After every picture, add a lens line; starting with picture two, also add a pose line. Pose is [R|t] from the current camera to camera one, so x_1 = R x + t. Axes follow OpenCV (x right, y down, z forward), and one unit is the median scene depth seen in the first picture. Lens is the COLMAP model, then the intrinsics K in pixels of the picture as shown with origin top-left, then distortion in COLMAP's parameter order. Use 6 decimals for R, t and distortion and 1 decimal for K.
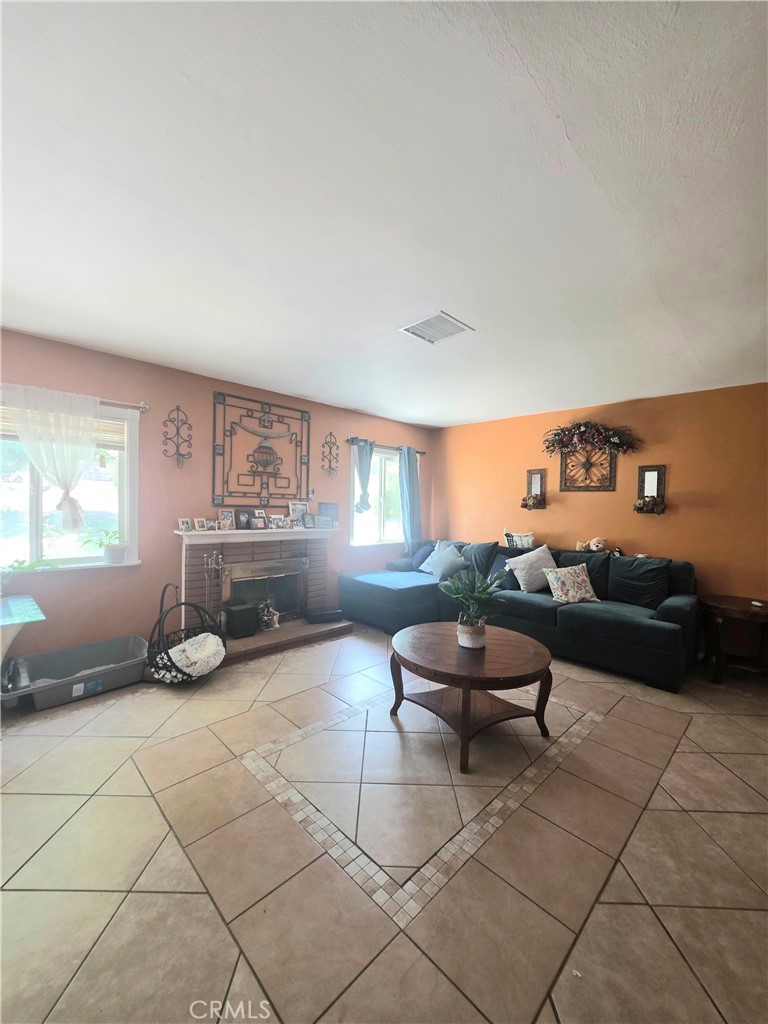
lens RADIAL K [[405.6, 0, 384.0], [0, 405.6, 512.0], [0, 0, 1]] dist [-0.000636, 0.000354]
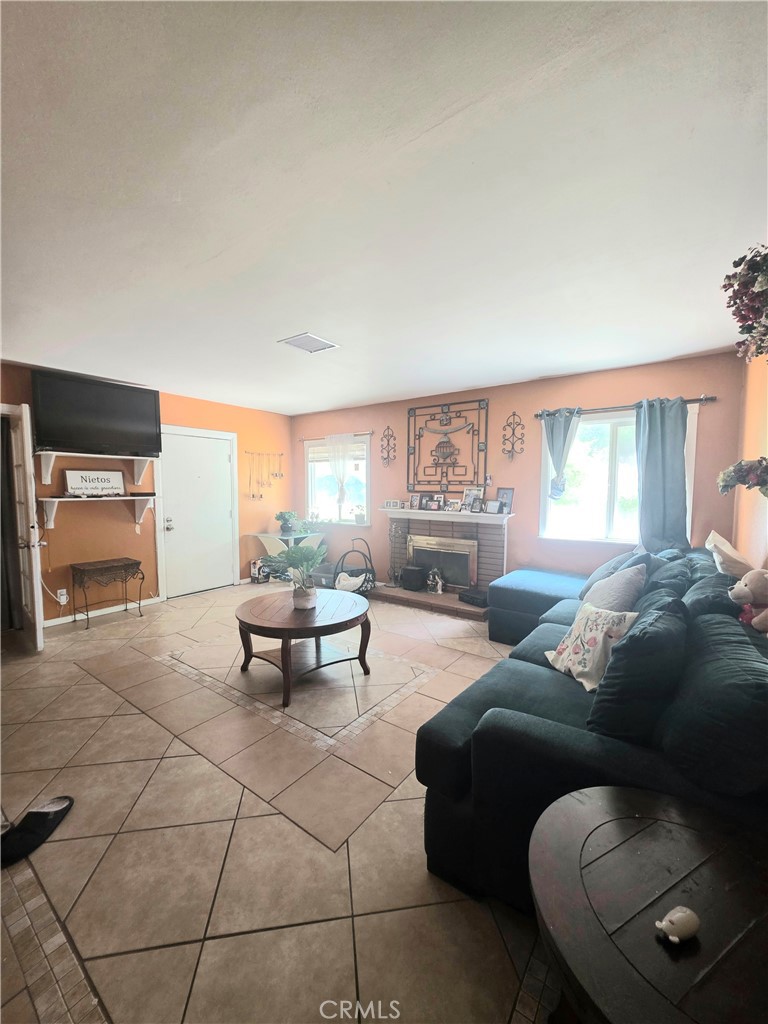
lens RADIAL K [[405.6, 0, 384.0], [0, 405.6, 512.0], [0, 0, 1]] dist [-0.000636, 0.000354]
pose [[0.160745, 0.038982, -0.986226, 0.879182], [-0.017812, 0.999172, 0.036591, 0.004866], [0.986835, 0.011685, 0.161307, 0.650174]]
